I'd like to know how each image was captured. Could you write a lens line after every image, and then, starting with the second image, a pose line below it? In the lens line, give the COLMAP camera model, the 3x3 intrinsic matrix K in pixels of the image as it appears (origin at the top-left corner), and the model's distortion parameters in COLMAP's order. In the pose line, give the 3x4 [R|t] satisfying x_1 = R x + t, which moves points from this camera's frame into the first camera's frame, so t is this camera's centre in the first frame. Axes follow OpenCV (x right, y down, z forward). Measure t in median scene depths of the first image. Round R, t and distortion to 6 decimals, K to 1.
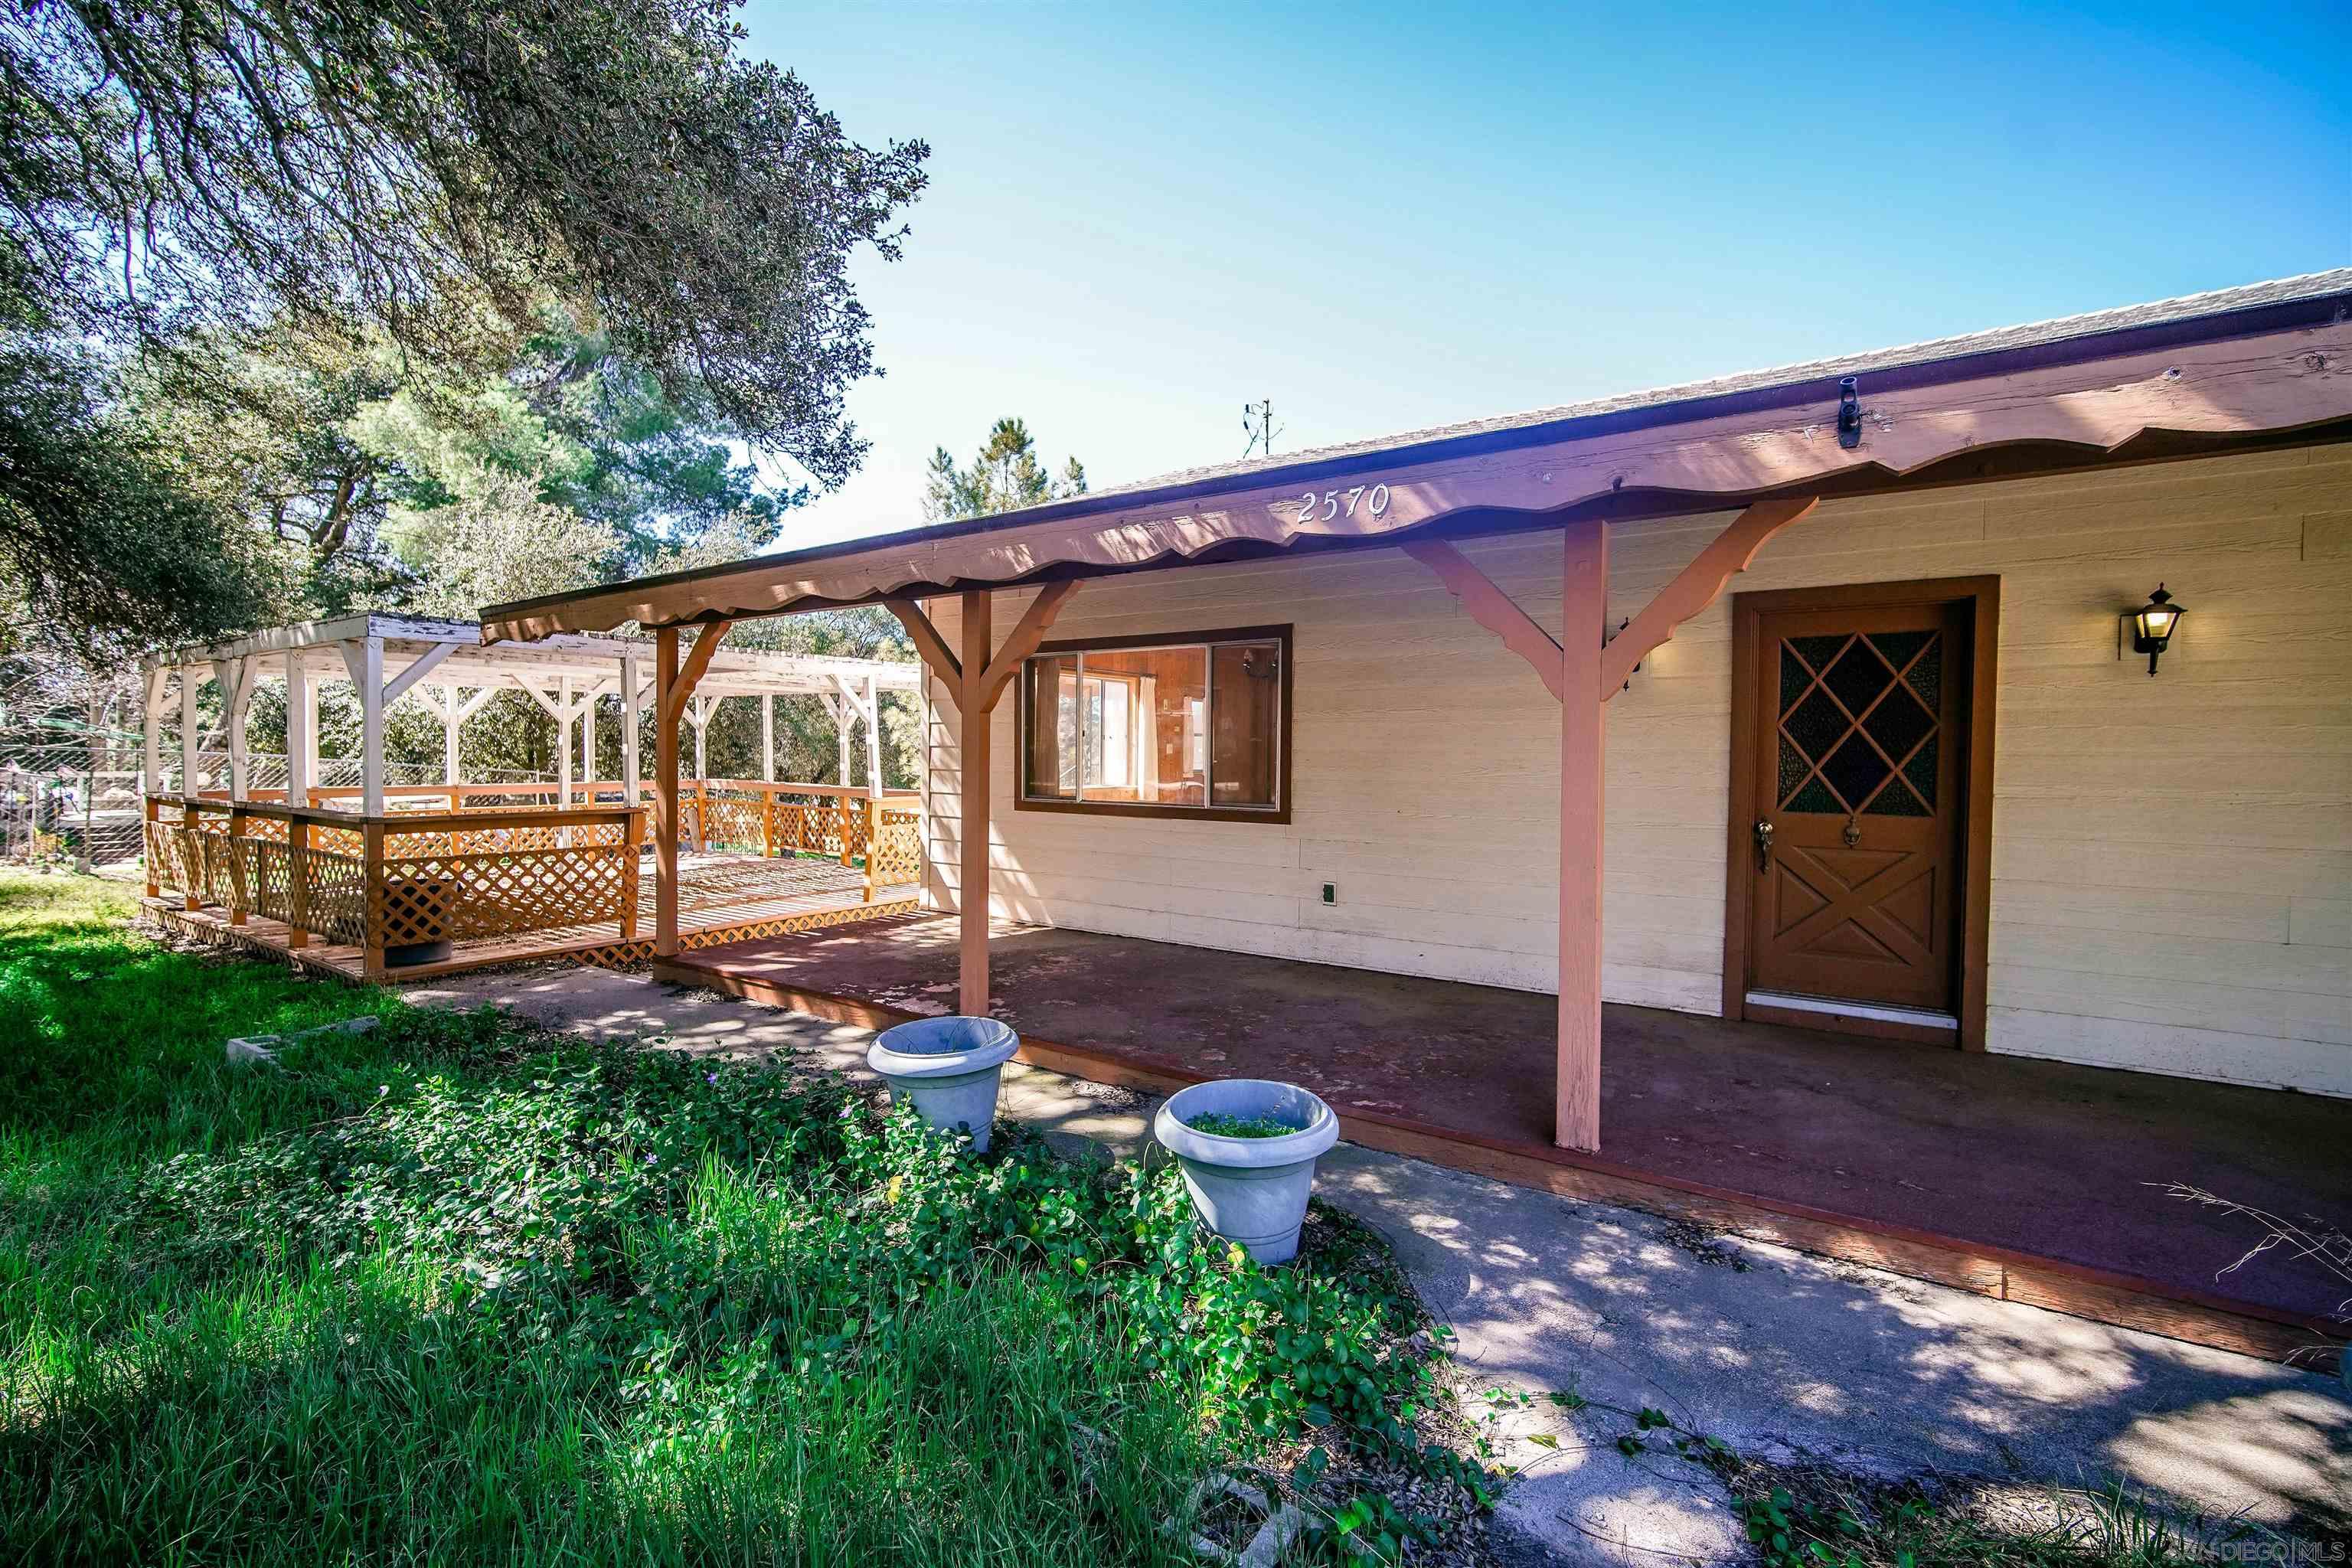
lens RADIAL K [[955.7, 0, 1186.6], [0, 955.7, 778.2], [0, 0, 1]] dist [-0.010331, 0.000005]
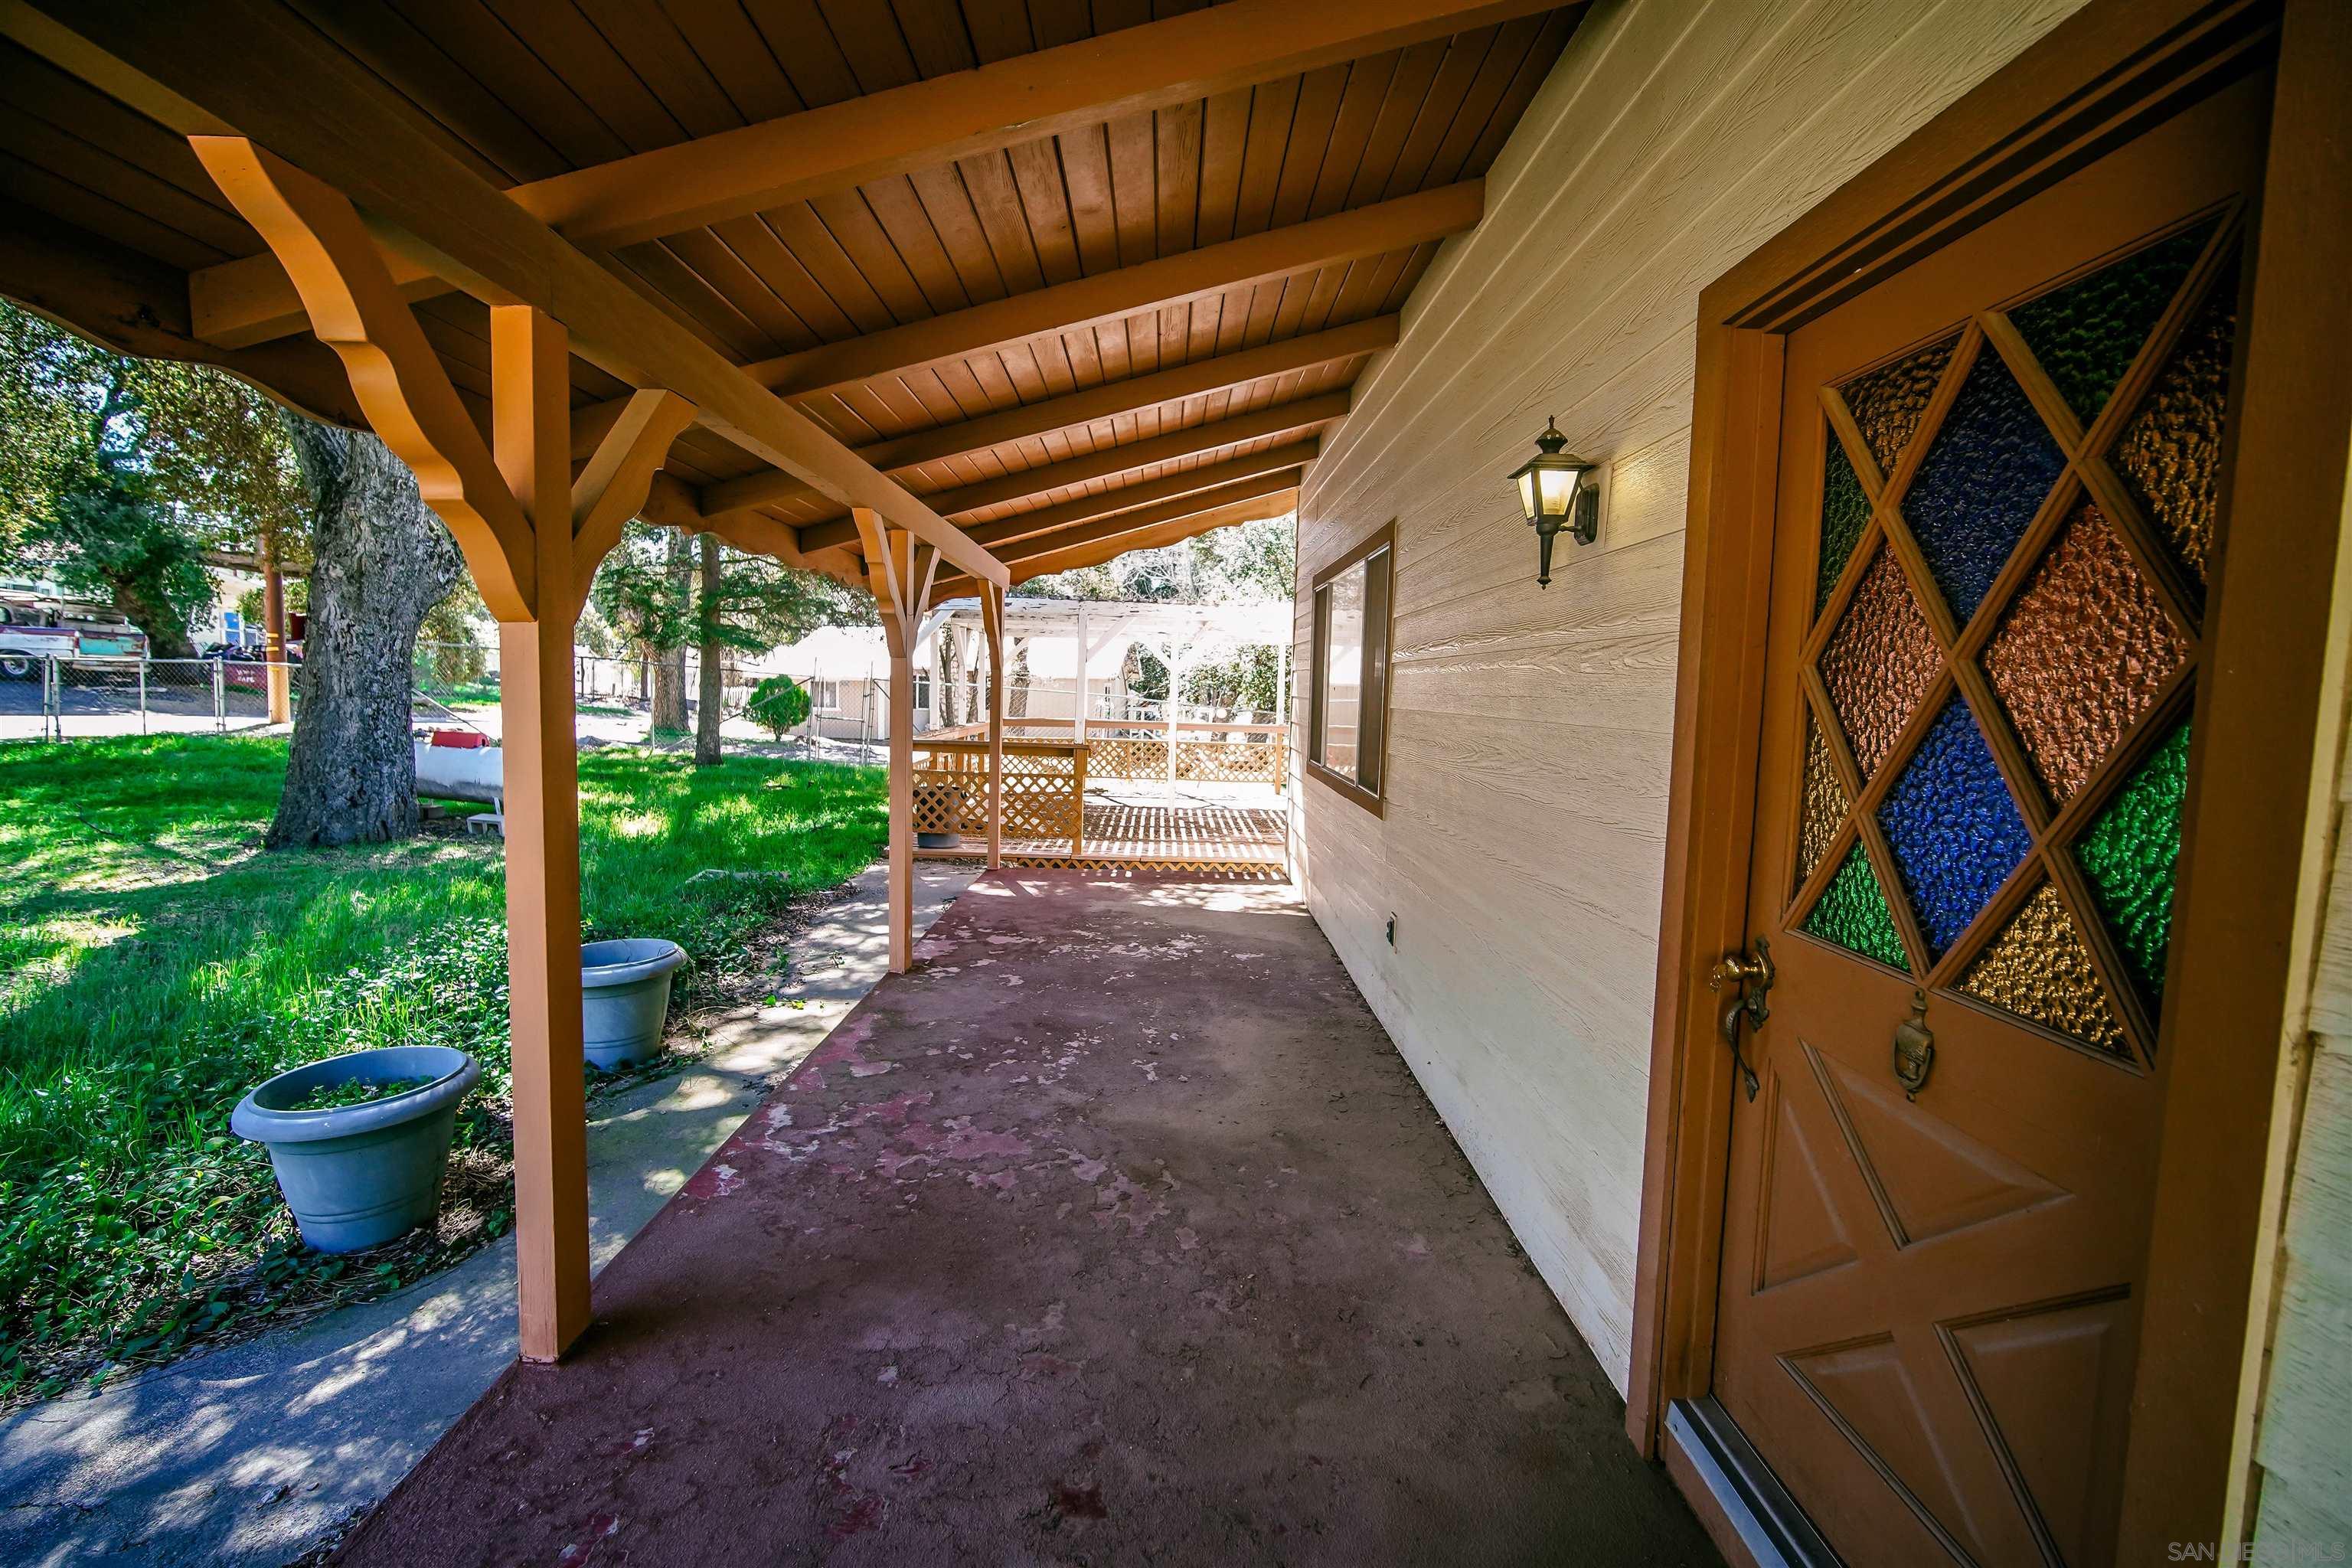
lens RADIAL K [[988.9, 0, 1236.9], [0, 988.9, 778.0], [0, 0, 1]] dist [-0.011282, -0.000241]
pose [[0.613024, 0.083127, -0.785679, 0.850200], [-0.046253, 0.996520, 0.069345, -0.034851], [0.788709, -0.006171, 0.614736, 0.704908]]
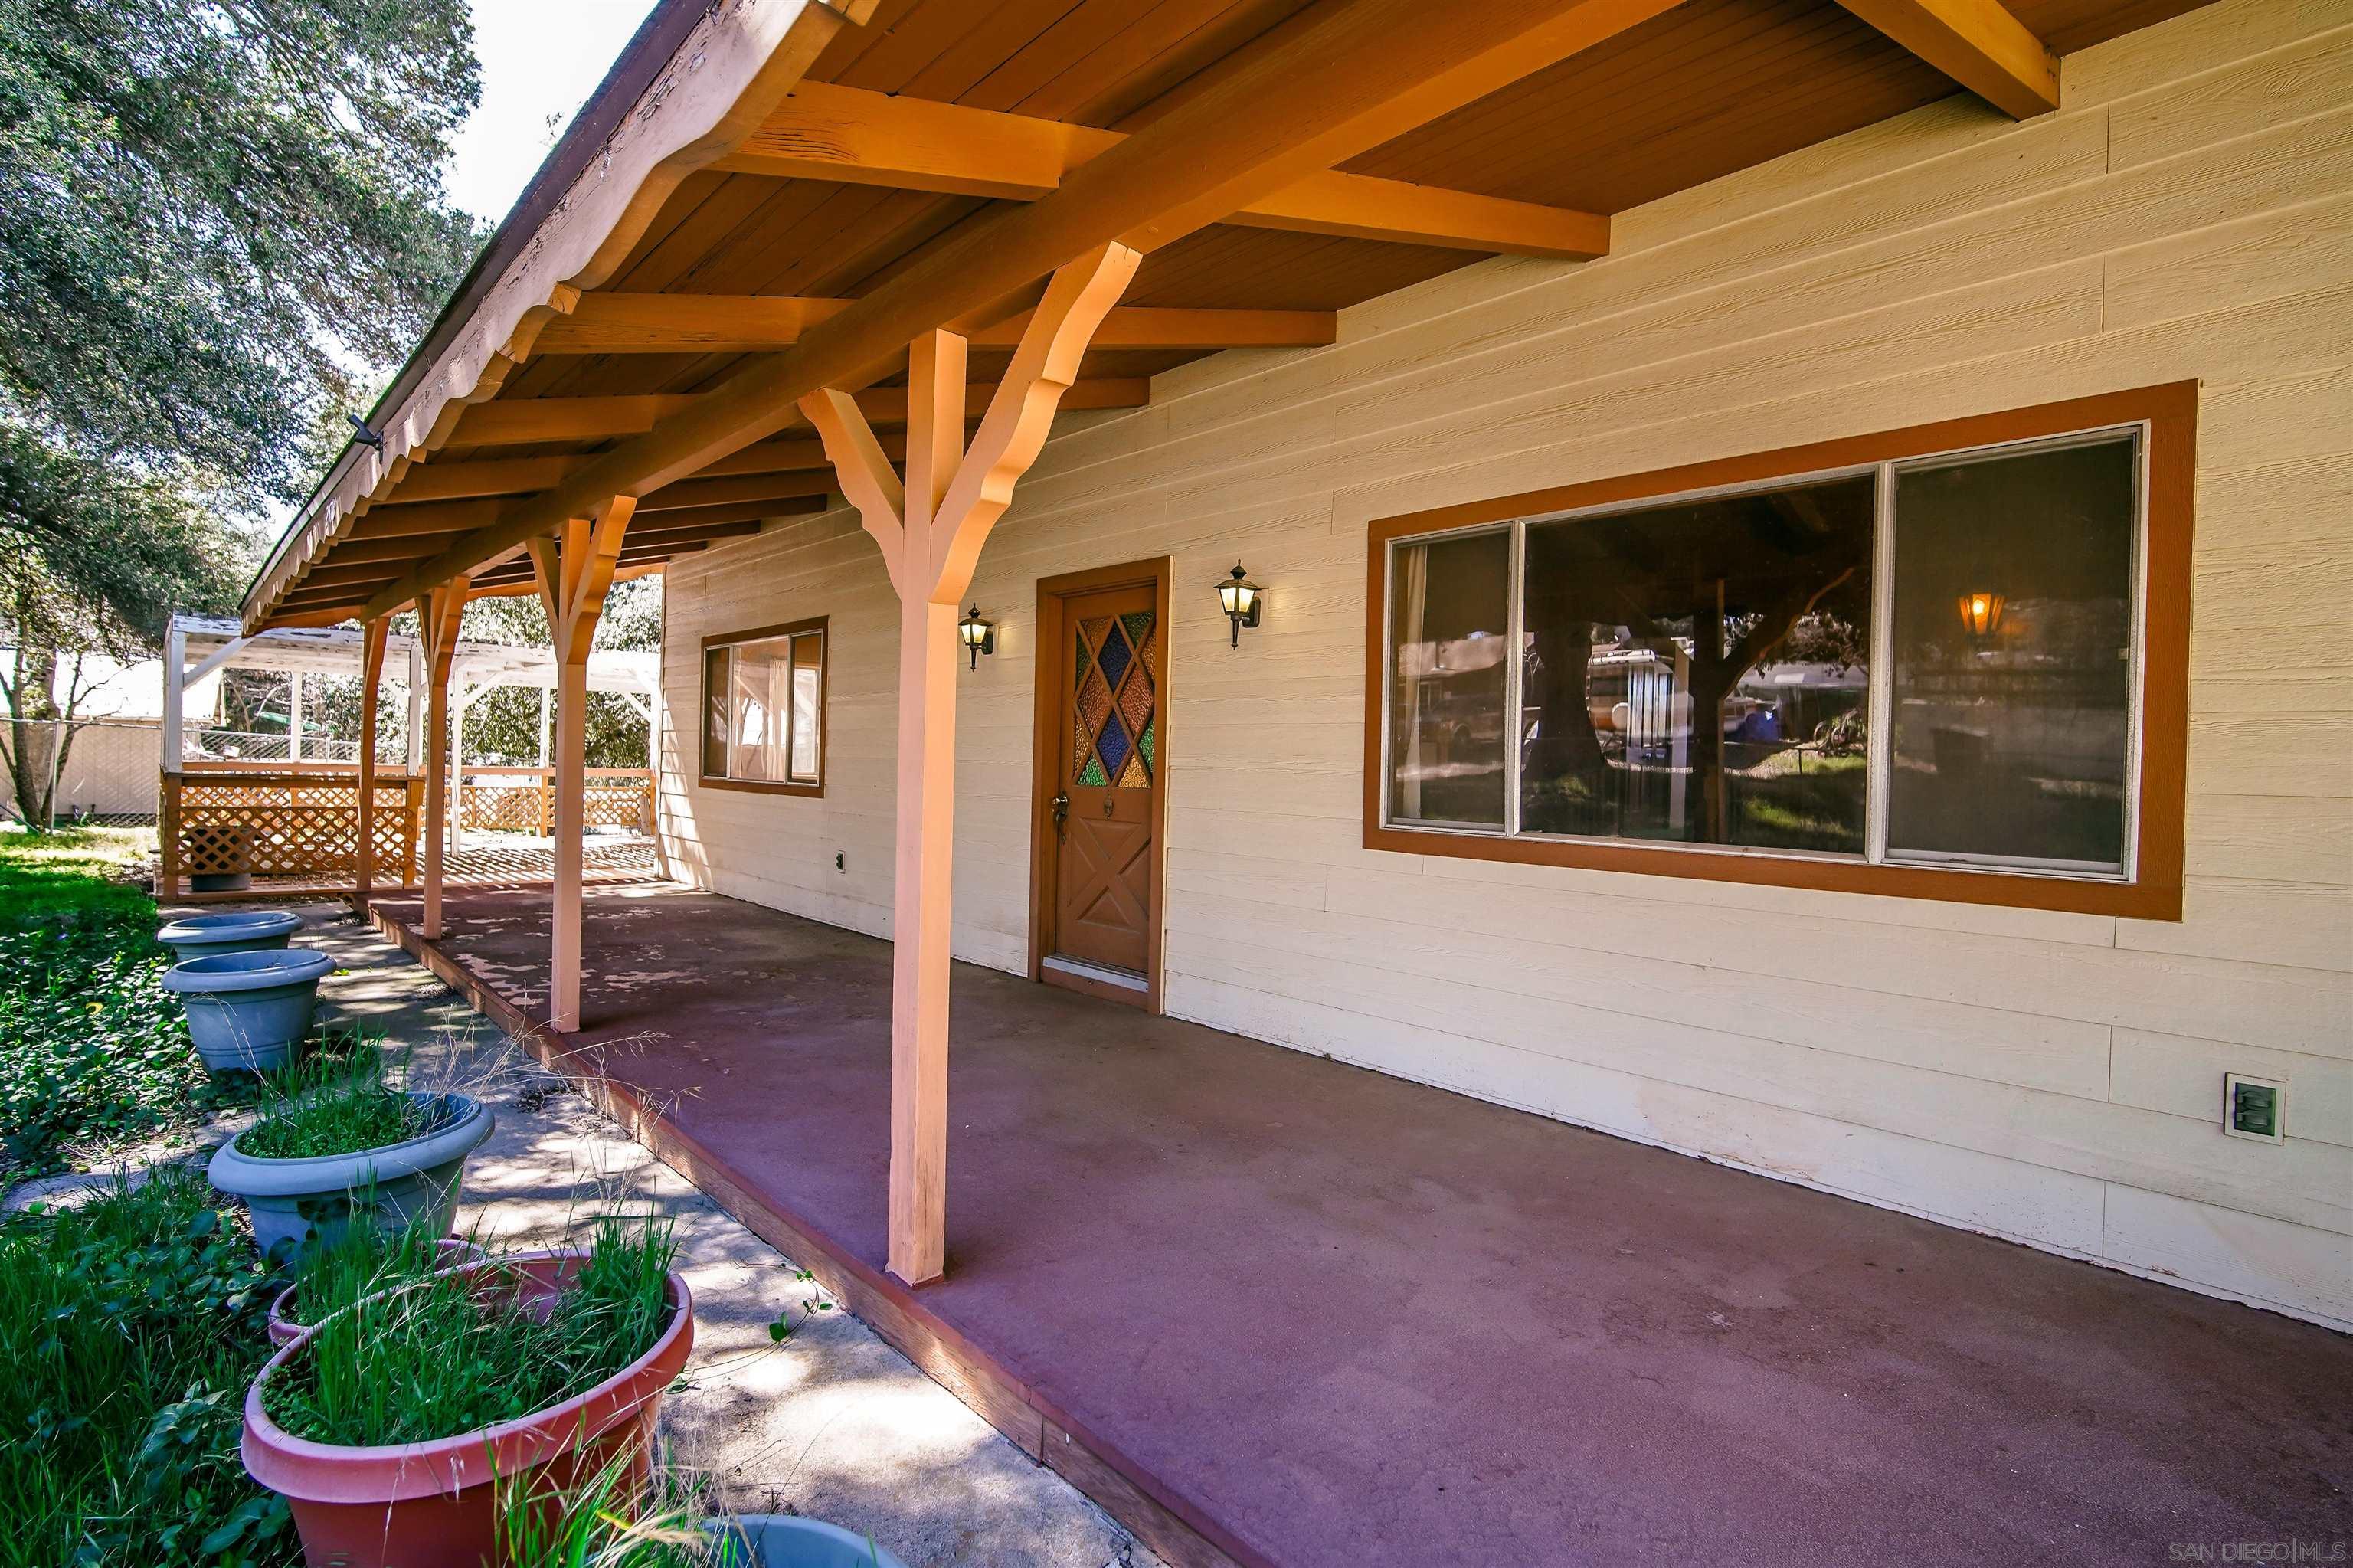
lens RADIAL K [[1028.7, 0, 1176.9], [0, 1028.7, 772.6], [0, 0, 1]] dist [-0.020403, 0.006207]
pose [[0.979579, 0.022827, -0.199761, 1.062080], [-0.027358, 0.999427, -0.019949, 0.045576], [0.199191, 0.025007, 0.979642, -0.100071]]
